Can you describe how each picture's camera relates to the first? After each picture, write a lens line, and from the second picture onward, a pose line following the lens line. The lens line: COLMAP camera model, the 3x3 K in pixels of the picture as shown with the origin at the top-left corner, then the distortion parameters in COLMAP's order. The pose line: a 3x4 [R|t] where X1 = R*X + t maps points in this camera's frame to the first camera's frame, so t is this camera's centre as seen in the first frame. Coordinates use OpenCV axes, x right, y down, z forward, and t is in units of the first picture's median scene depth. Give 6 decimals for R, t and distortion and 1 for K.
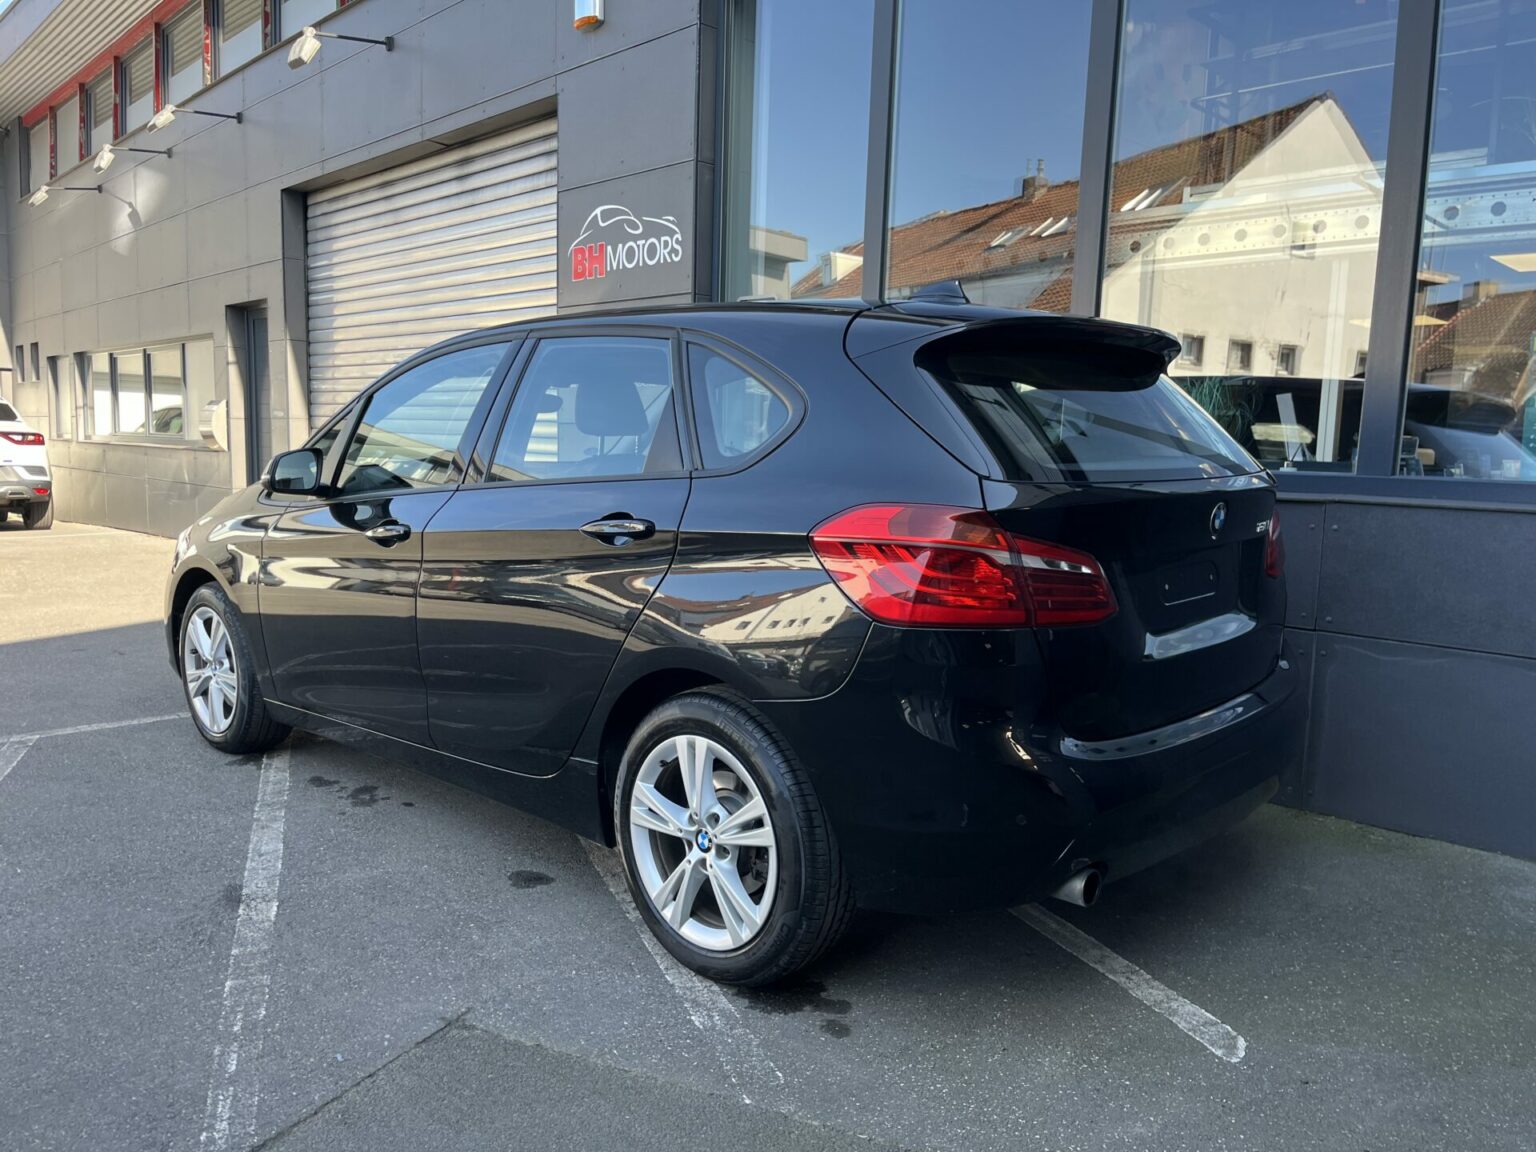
lens RADIAL K [[1152.5, 0, 768.0], [0, 1152.5, 576.0], [0, 0, 1]] dist [0.086111, -0.123348]
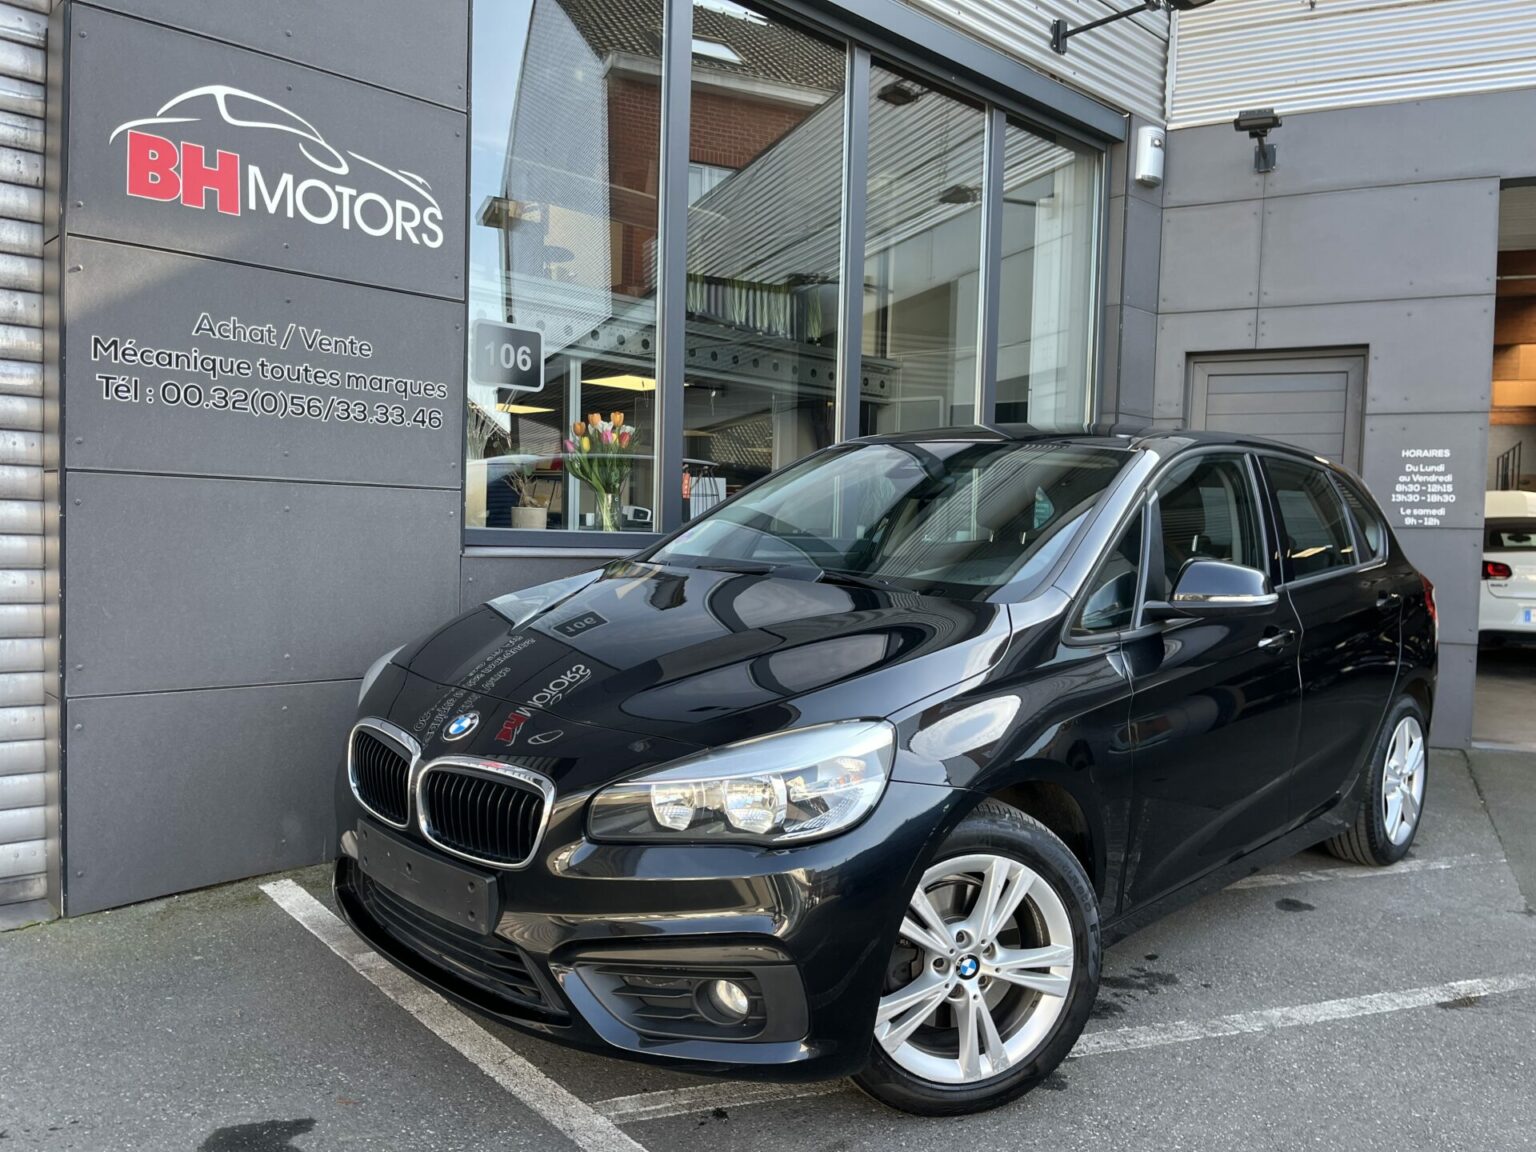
lens RADIAL K [[1154.2, 0, 757.2], [0, 1154.2, 574.0], [0, 0, 1]] dist [0.089810, -0.127353]
pose [[0.020077, -0.071783, 0.997218, -1.098172], [0.078255, 0.994472, 0.070010, -0.166988], [-0.996731, 0.076632, 0.025584, 1.166181]]
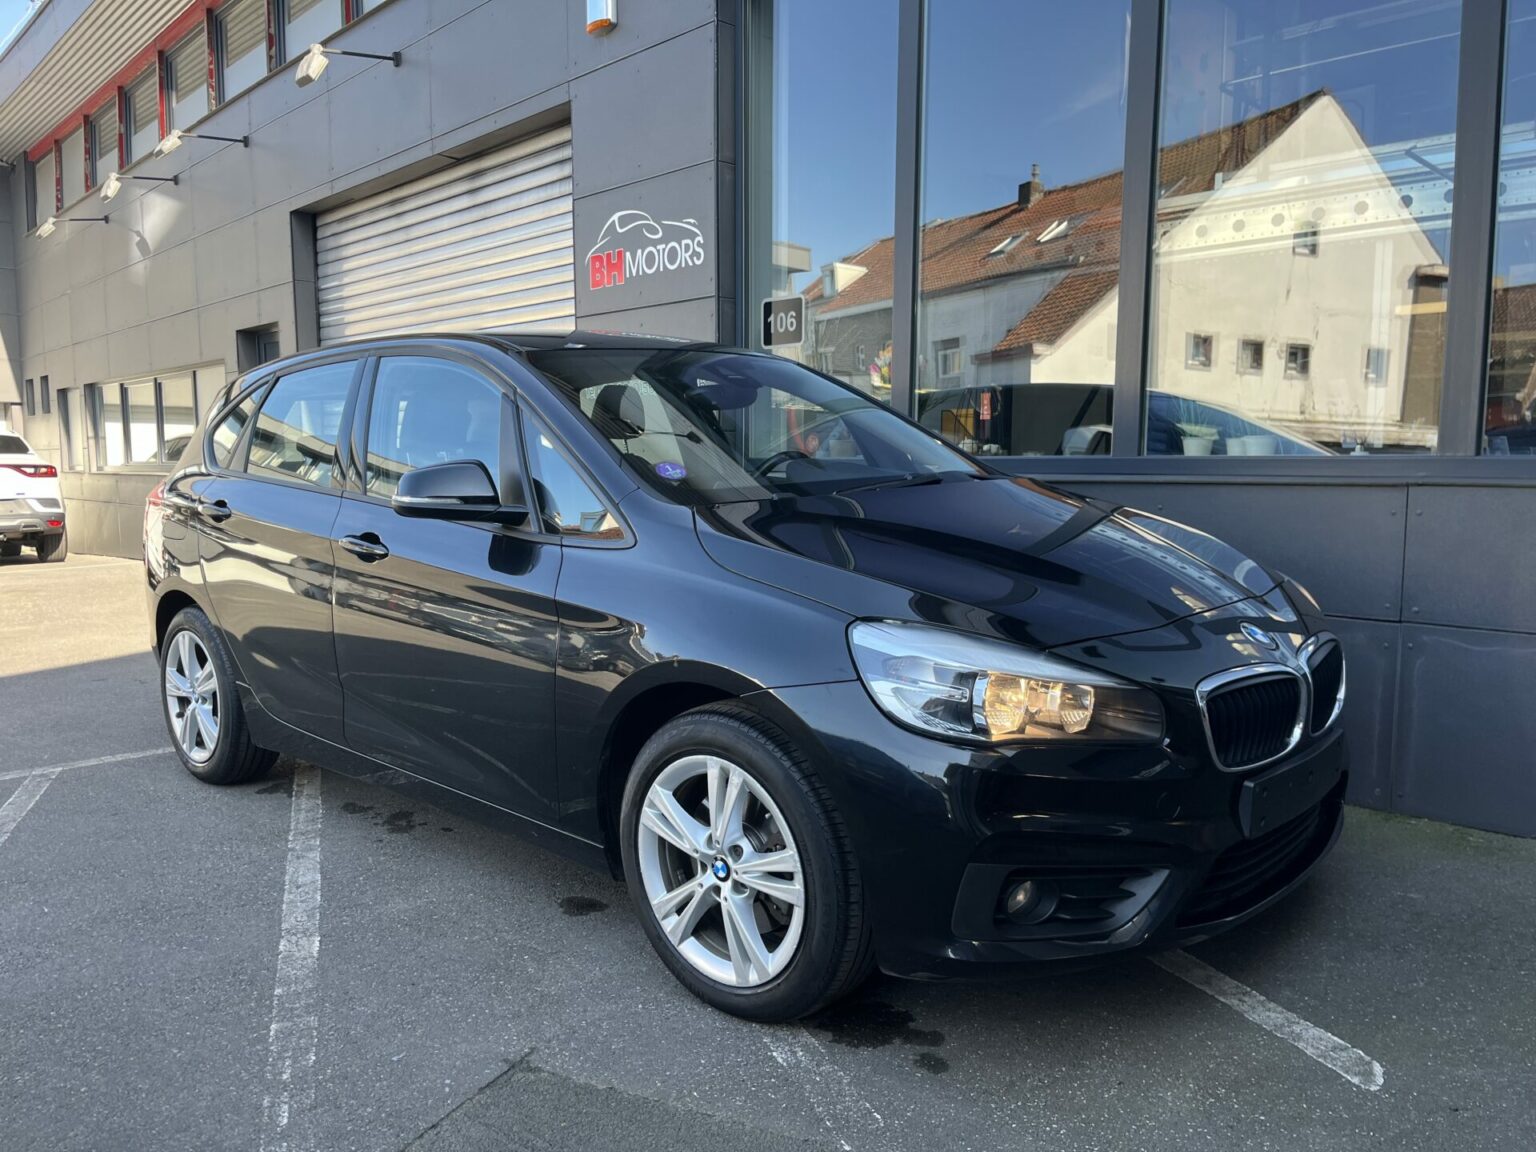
lens RADIAL K [[1154.2, 0, 757.2], [0, 1154.2, 574.0], [0, 0, 1]] dist [0.089810, -0.127353]
pose [[0.999491, -0.027921, -0.015403, -0.031479], [0.027689, 0.999502, -0.015109, 0.007257], [0.015817, 0.014675, 0.999767, 0.040046]]
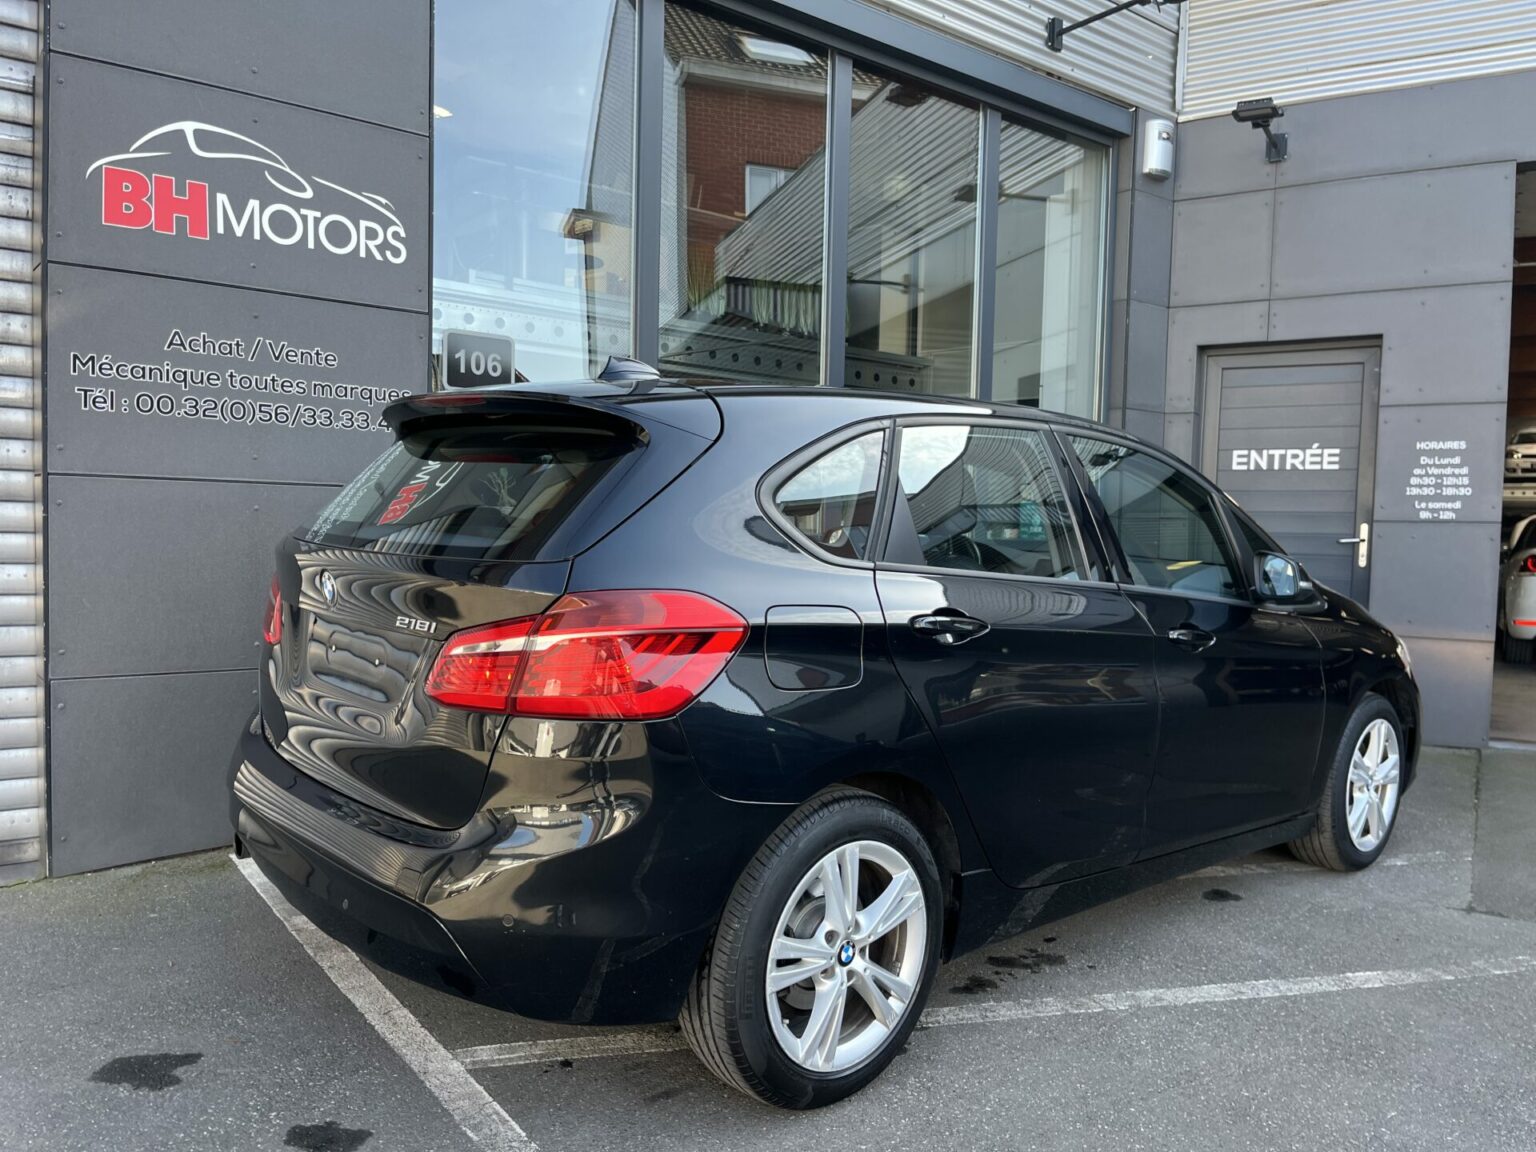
lens RADIAL K [[1154.2, 0, 757.2], [0, 1154.2, 574.0], [0, 0, 1]] dist [0.089810, -0.127353]
pose [[0.107419, -0.073446, 0.991497, -1.132772], [0.084797, 0.994310, 0.064468, -0.154905], [-0.990591, 0.077151, 0.113036, 1.024303]]
